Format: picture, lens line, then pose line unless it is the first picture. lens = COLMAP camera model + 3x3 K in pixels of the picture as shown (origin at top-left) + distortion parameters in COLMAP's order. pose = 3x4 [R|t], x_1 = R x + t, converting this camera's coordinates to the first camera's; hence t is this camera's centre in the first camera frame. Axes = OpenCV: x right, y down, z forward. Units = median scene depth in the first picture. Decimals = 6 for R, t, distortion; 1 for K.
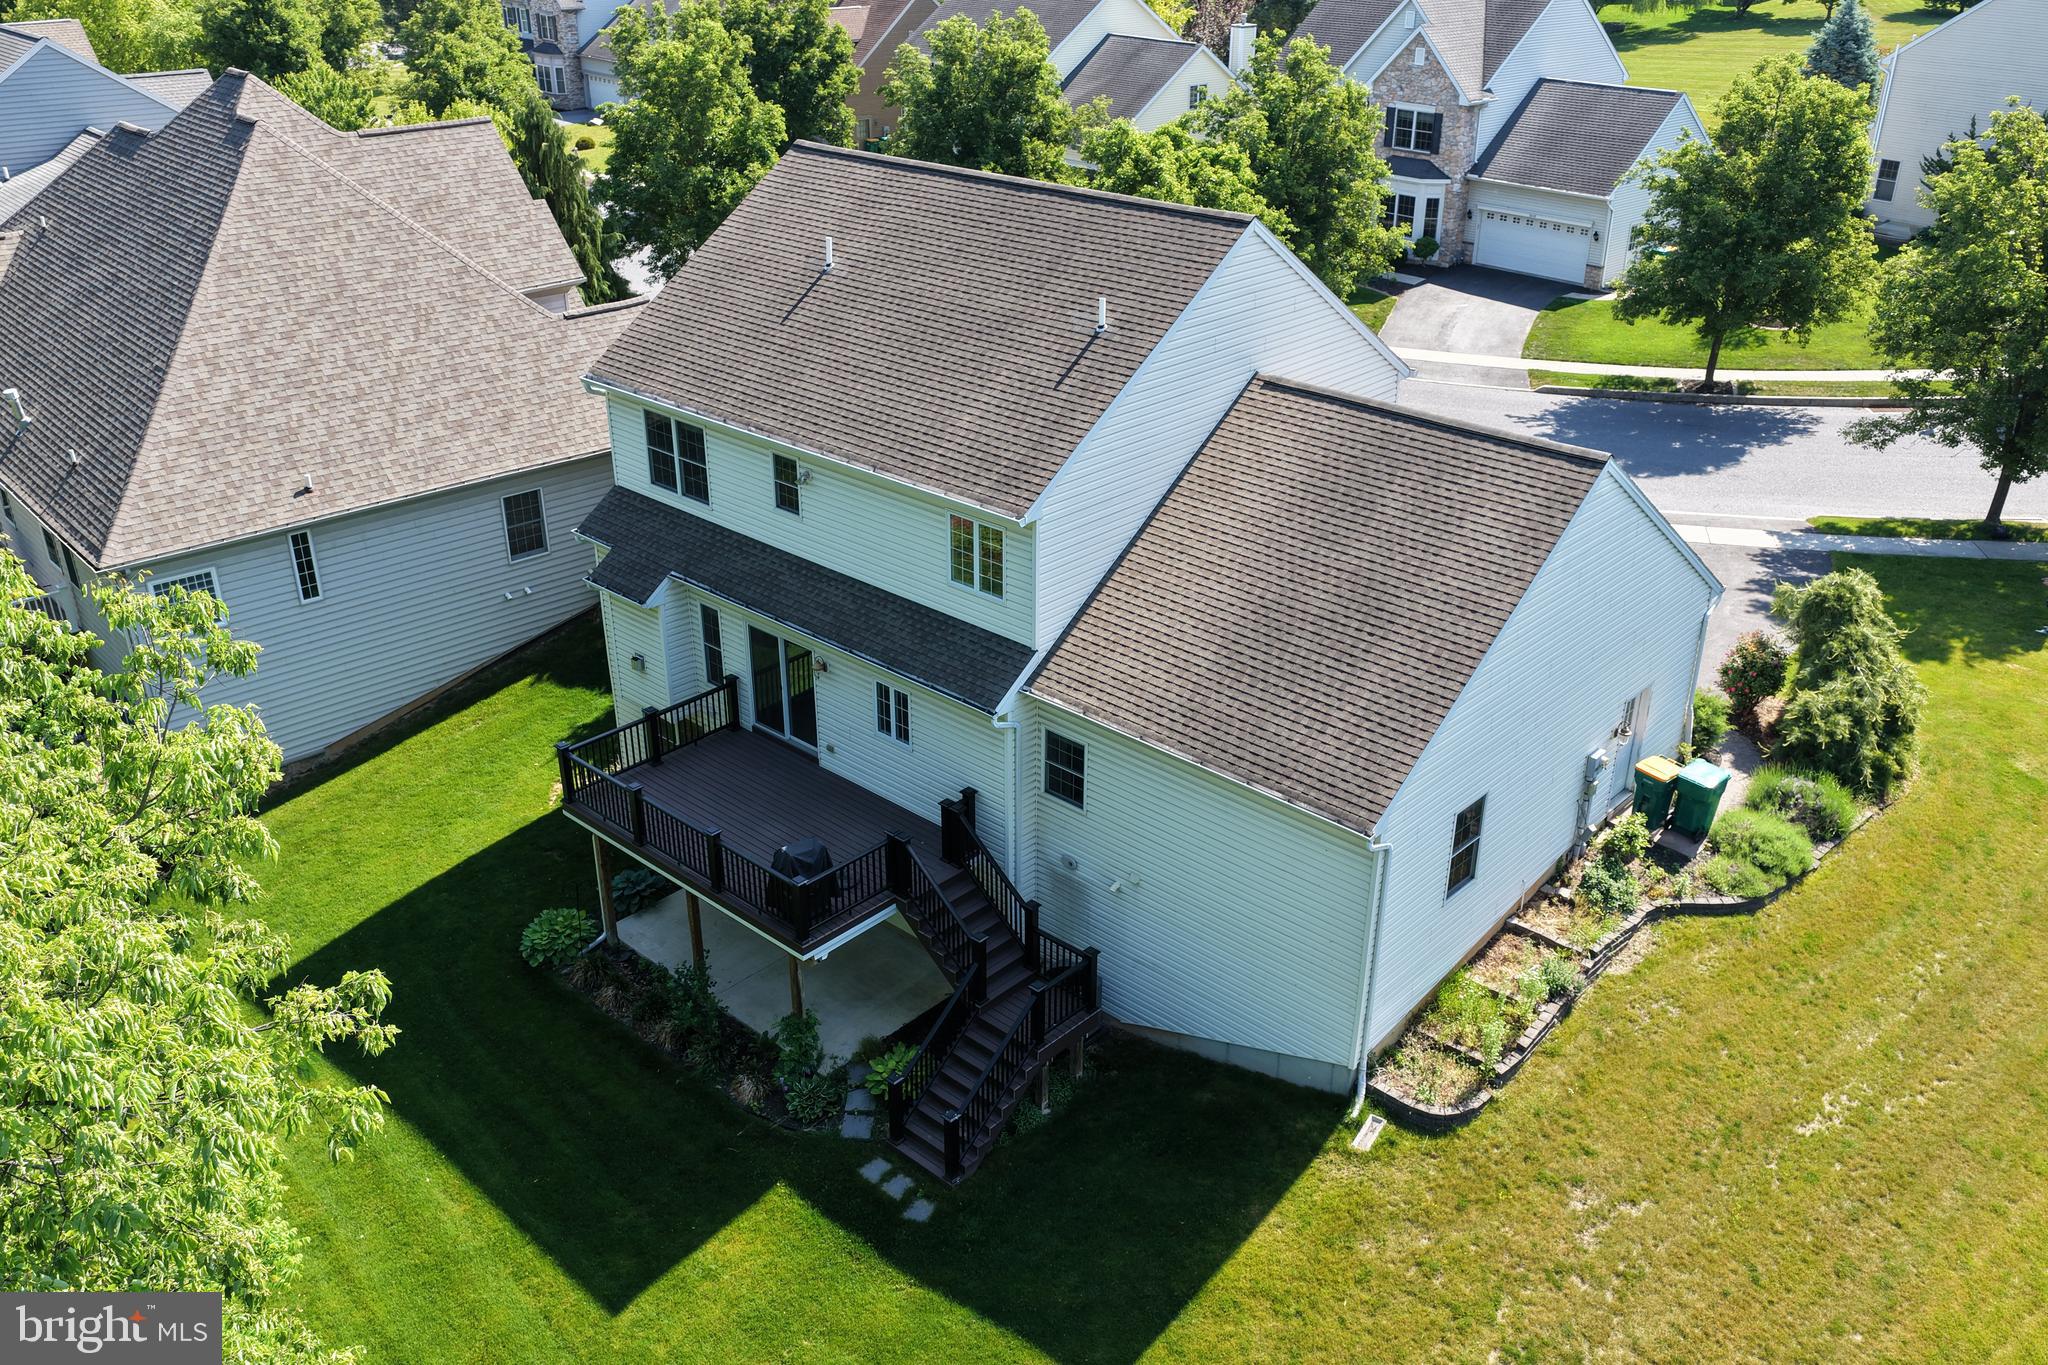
lens RADIAL K [[1712.4, 0, 1030.4], [0, 1712.4, 684.0], [0, 0, 1]] dist [-0.012964, 0.026969]
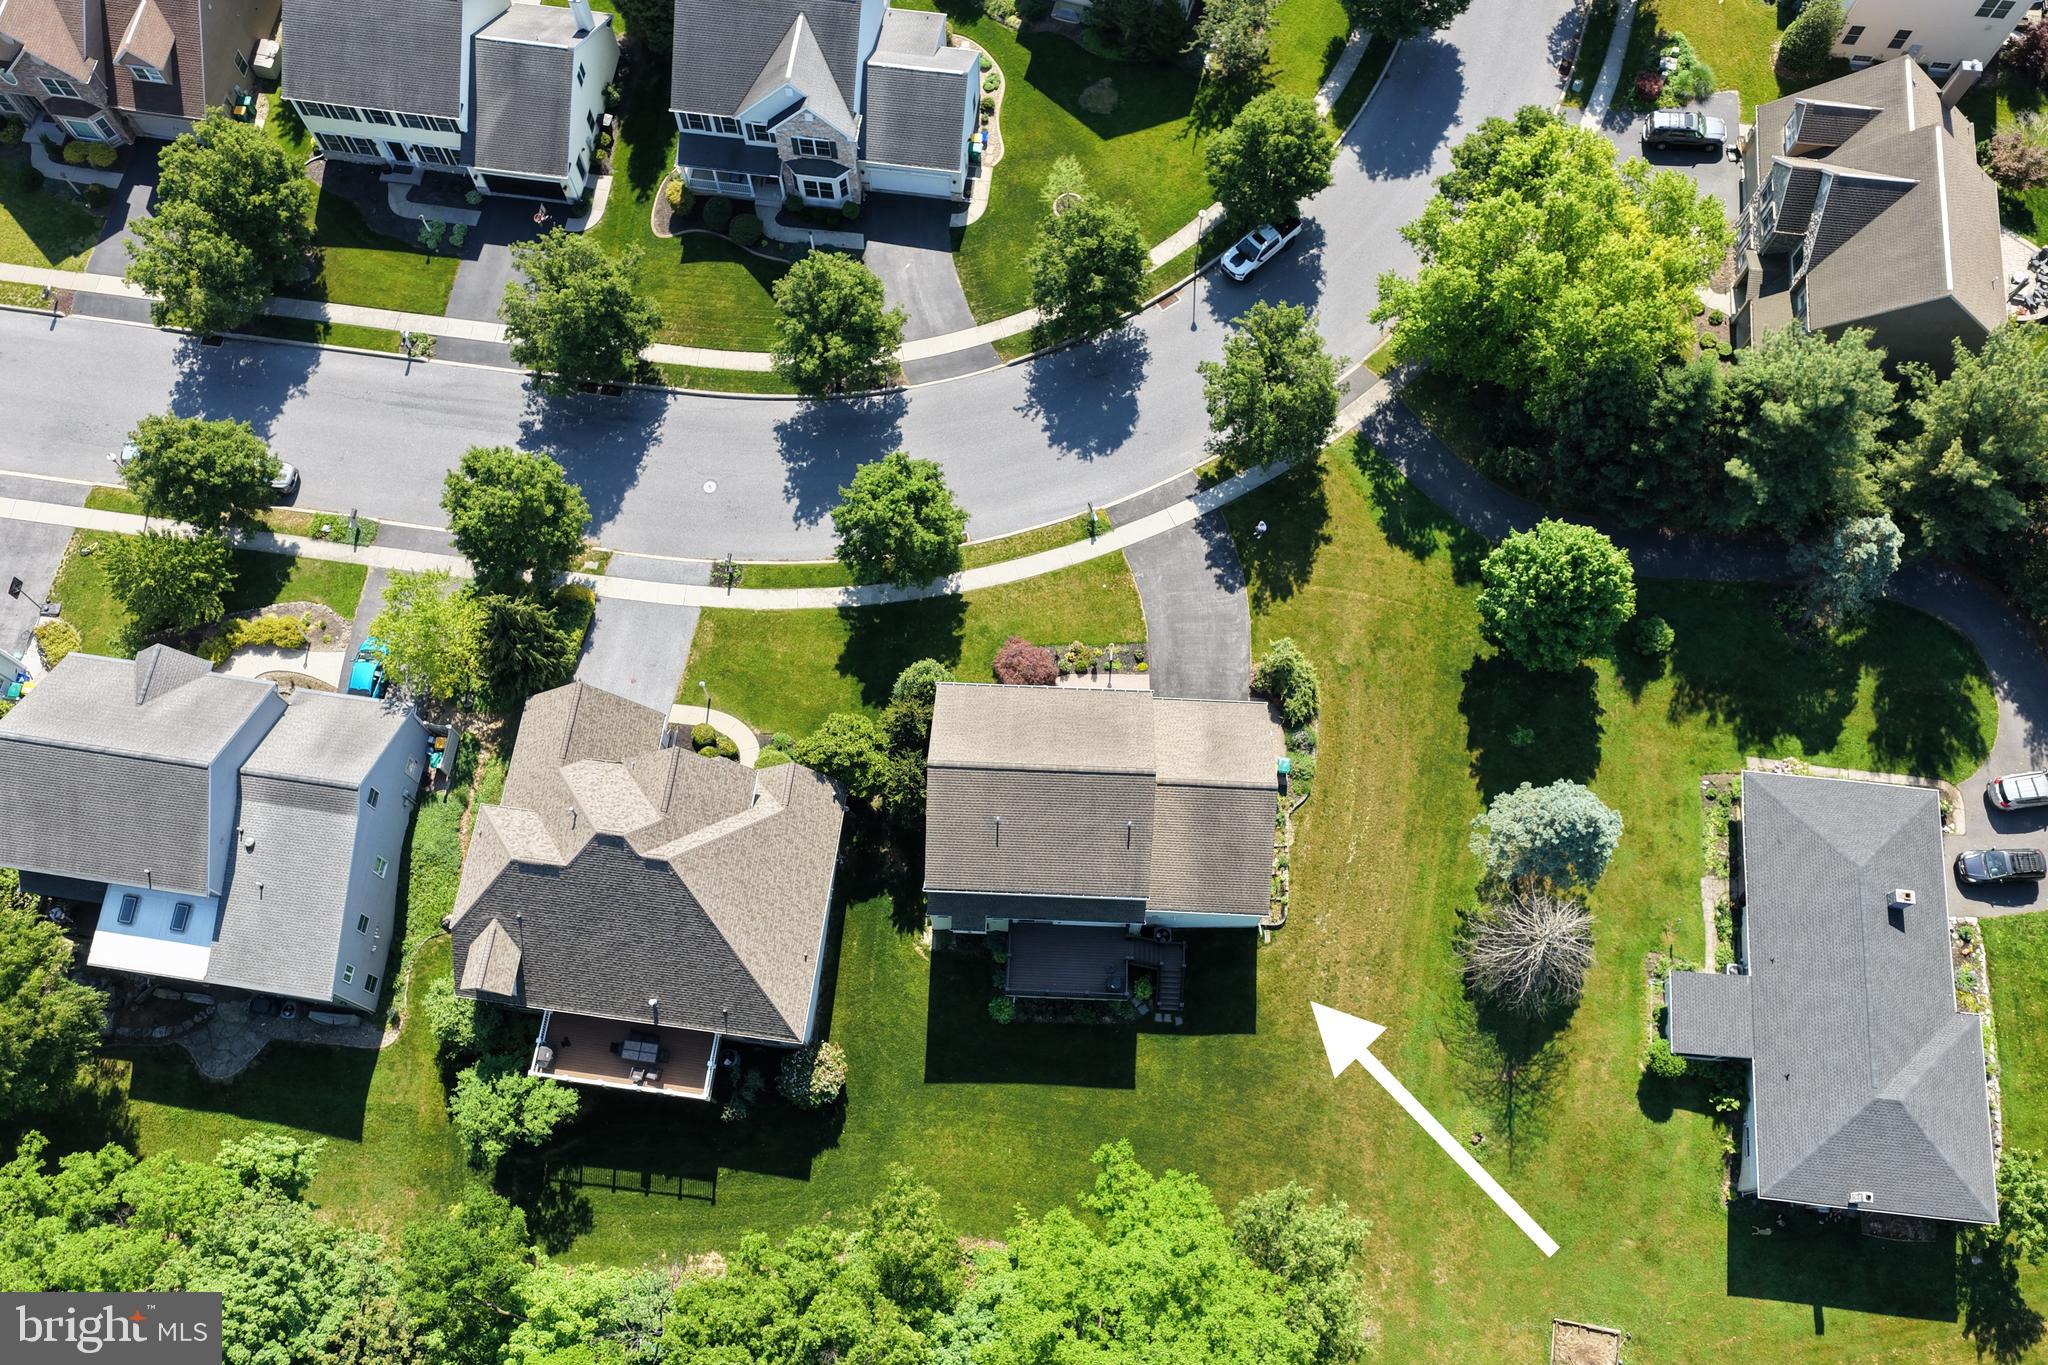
lens RADIAL K [[1715.2, 0, 1024.0], [0, 1715.2, 682.5], [0, 0, 1]] dist [0.007895, -0.104640]
pose [[0.762848, -0.608115, 0.219682, -0.619691], [0.288774, 0.624427, 0.725741, -2.638867], [-0.578509, -0.490191, 0.651951, -0.776976]]
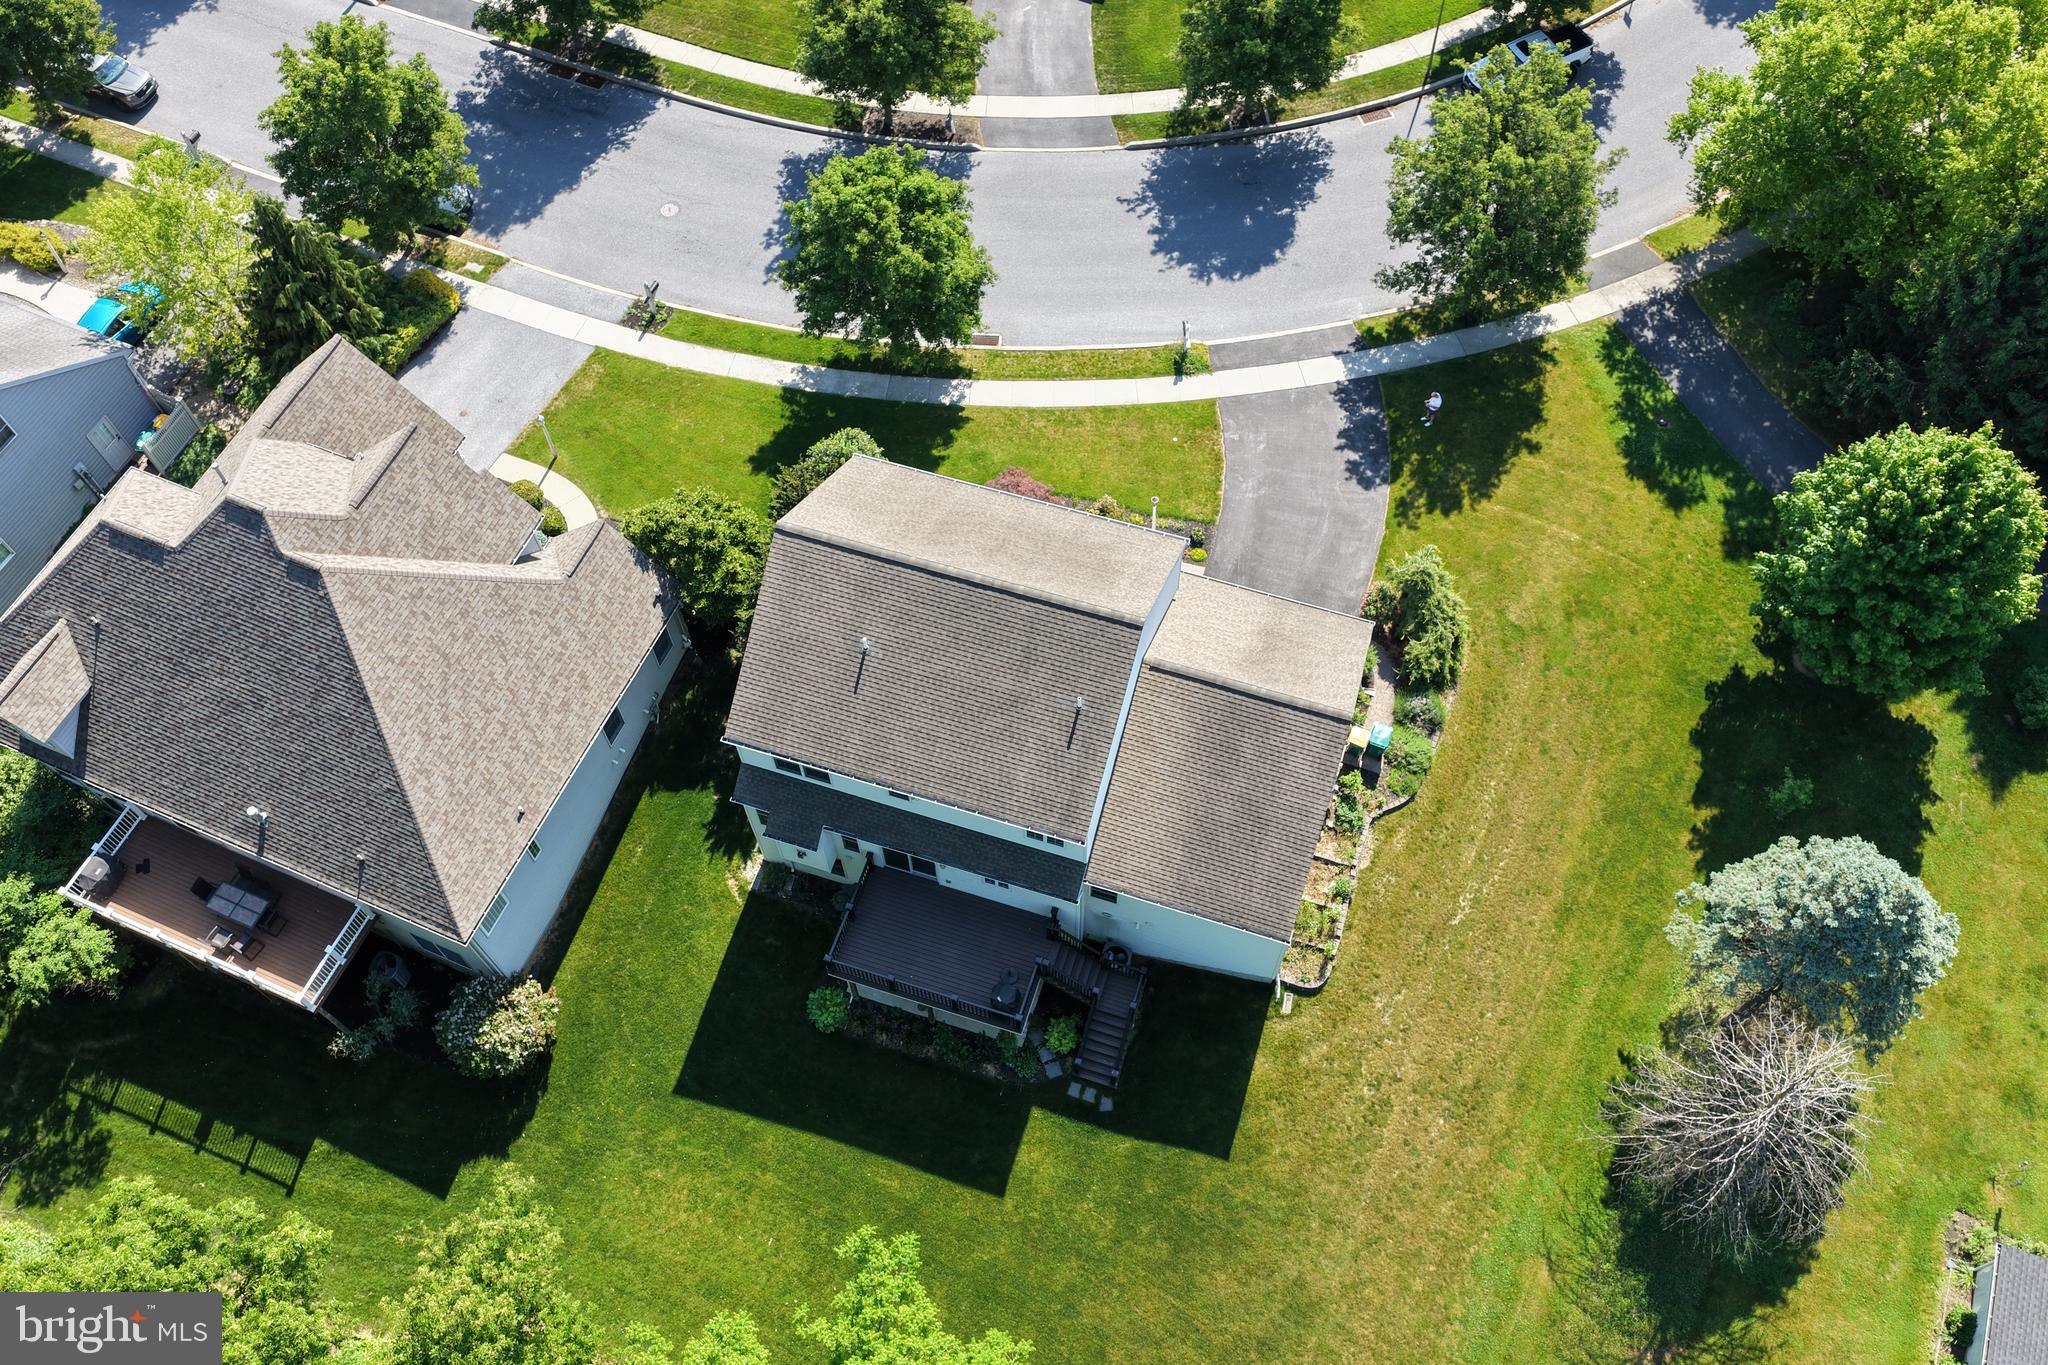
lens RADIAL K [[1712.4, 0, 1030.4], [0, 1712.4, 684.0], [0, 0, 1]] dist [-0.012964, 0.026969]
pose [[0.909254, -0.370034, 0.190609, -0.332215], [0.197818, 0.787060, 0.584298, -1.263294], [-0.366231, -0.493569, 0.788837, -0.376447]]
